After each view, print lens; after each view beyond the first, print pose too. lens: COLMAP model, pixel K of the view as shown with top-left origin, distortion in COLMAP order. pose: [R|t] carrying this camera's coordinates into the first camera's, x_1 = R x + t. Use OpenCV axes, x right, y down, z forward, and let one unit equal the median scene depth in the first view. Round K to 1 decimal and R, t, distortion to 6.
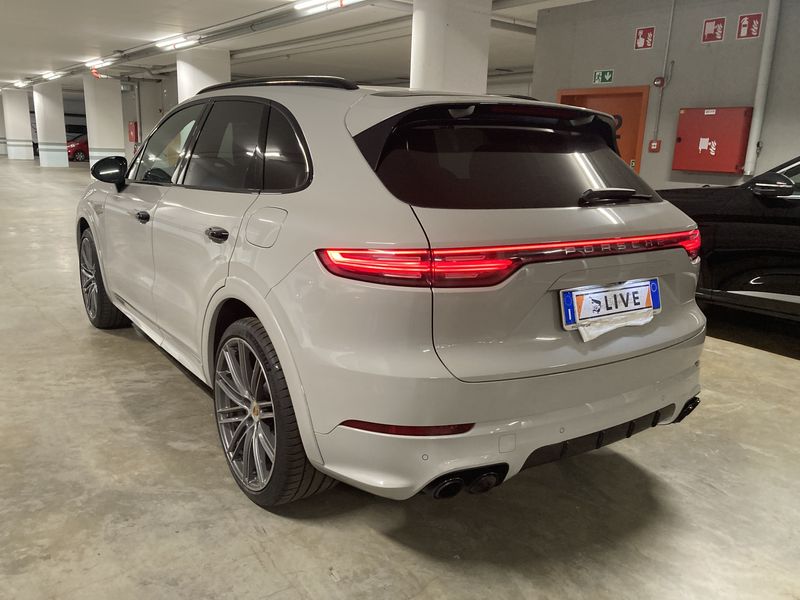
lens RADIAL K [[639.7, 0, 398.7], [0, 639.7, 312.4], [0, 0, 1]] dist [0.012381, 0.004124]
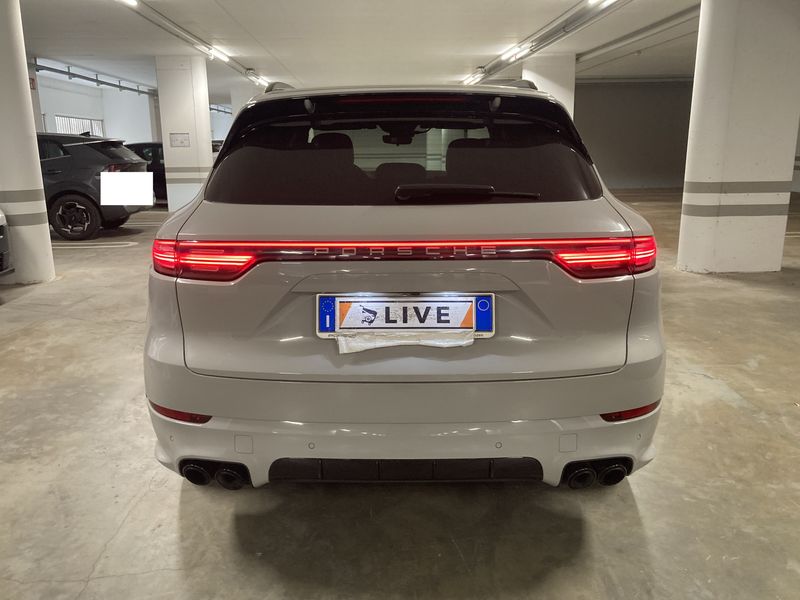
lens RADIAL K [[651.9, 0, 400.0], [0, 651.9, 300.0], [0, 0, 1]] dist [0.014957, -0.001108]
pose [[0.822282, 0.093020, -0.561426, 0.840614], [-0.109773, 0.993949, 0.003906, -0.040415], [0.558392, 0.058417, 0.827518, 0.271434]]
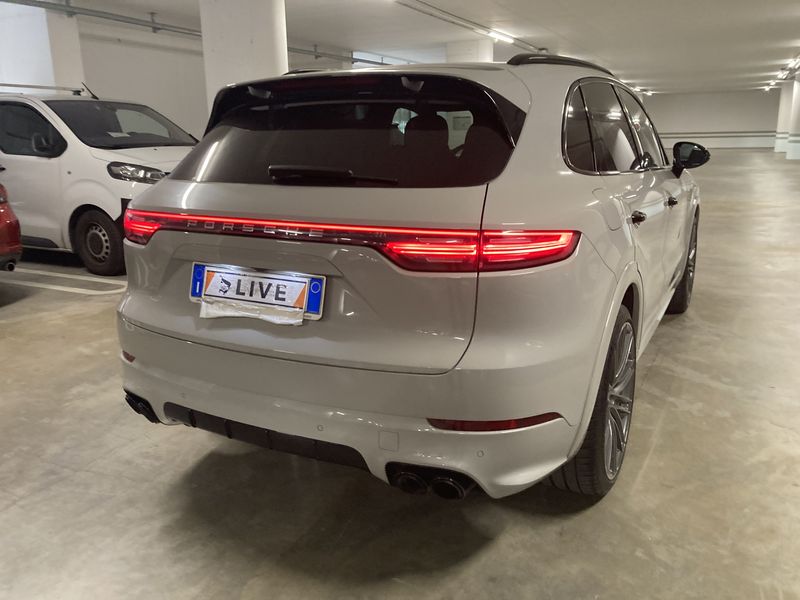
lens RADIAL K [[635.6, 0, 412.5], [0, 635.6, 297.0], [0, 0, 1]] dist [0.130904, -0.212300]
pose [[0.465115, 0.184307, -0.865851, 1.263136], [-0.193053, 0.975663, 0.103979, -0.147746], [0.863944, 0.118793, 0.489377, 0.765501]]
